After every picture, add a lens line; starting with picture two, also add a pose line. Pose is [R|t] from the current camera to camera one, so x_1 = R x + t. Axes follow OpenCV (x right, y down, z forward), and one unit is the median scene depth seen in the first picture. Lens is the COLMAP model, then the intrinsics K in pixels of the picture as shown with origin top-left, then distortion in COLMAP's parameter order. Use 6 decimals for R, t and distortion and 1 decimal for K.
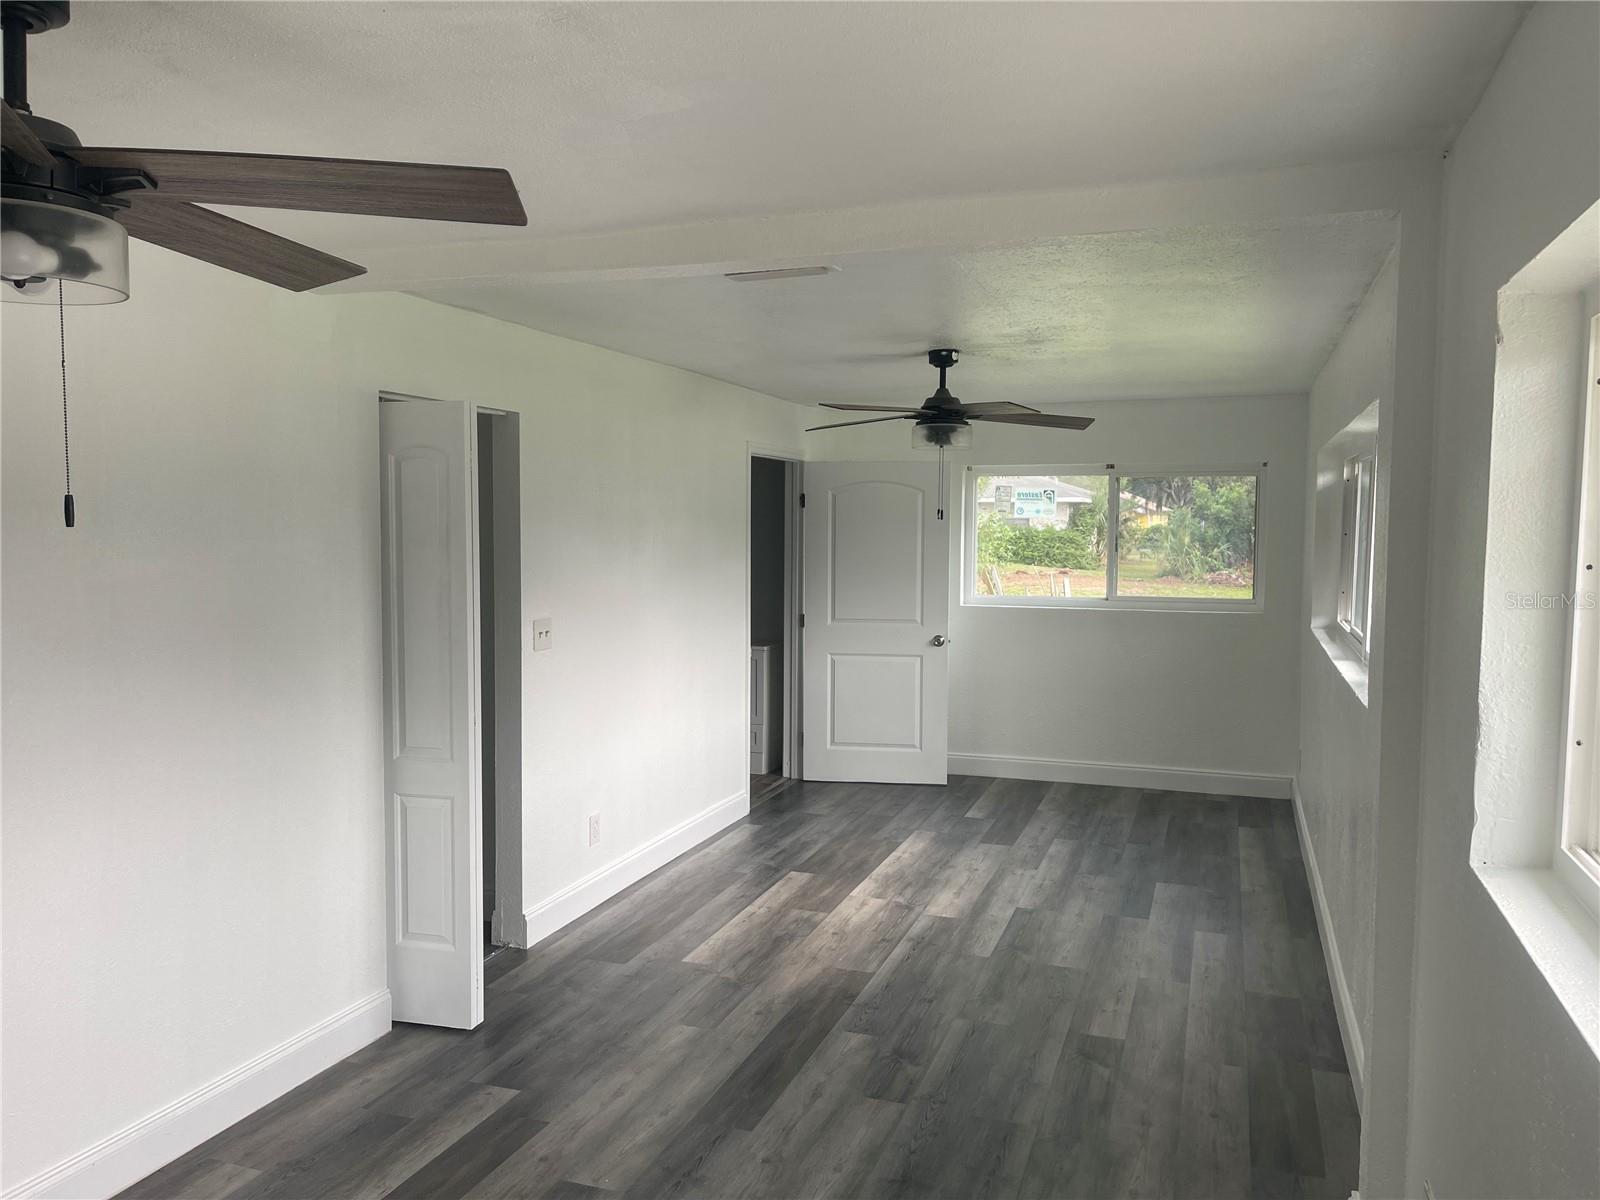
lens RADIAL K [[1204.4, 0, 800.0], [0, 1204.4, 600.0], [0, 0, 1]] dist [0.083818, -0.112957]
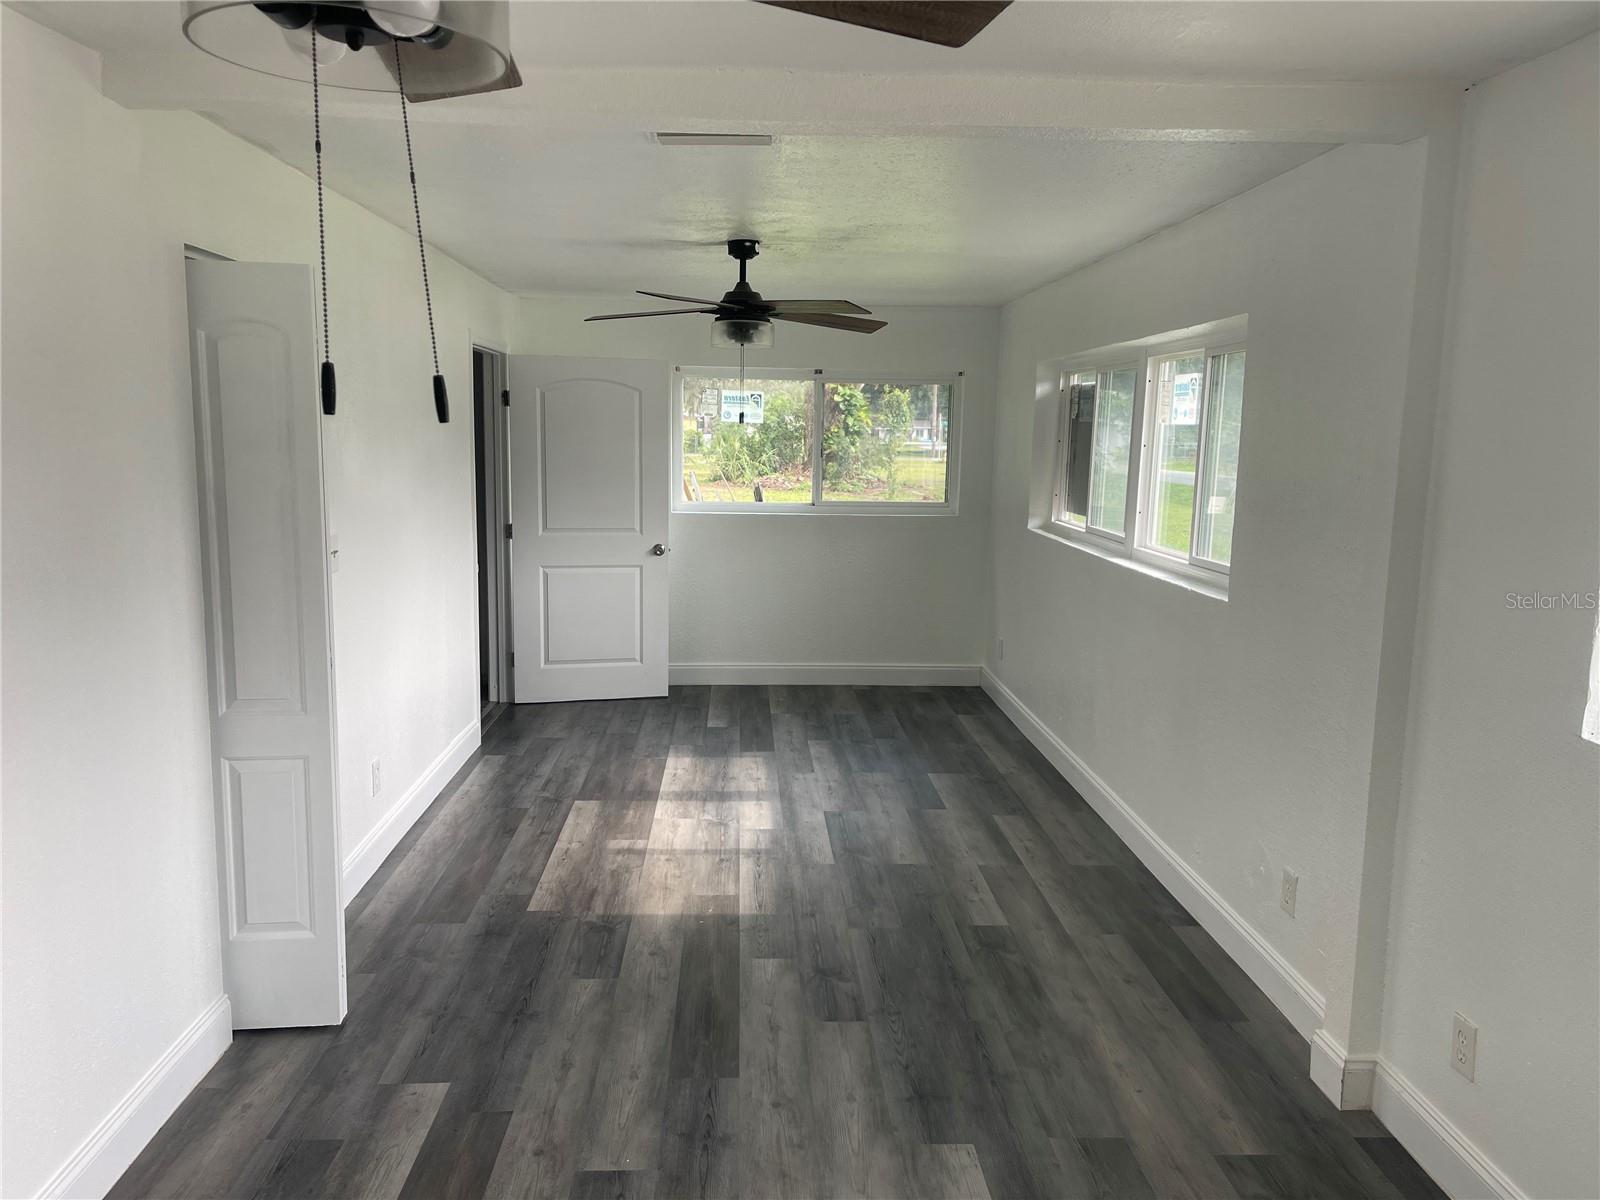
lens RADIAL K [[1206.0, 0, 797.5], [0, 1206.0, 609.2], [0, 0, 1]] dist [0.081585, -0.116768]
pose [[0.927313, -0.045425, 0.371519, -0.190717], [0.013298, 0.995980, 0.088584, -0.003635], [-0.374049, -0.077204, 0.924190, 0.082948]]
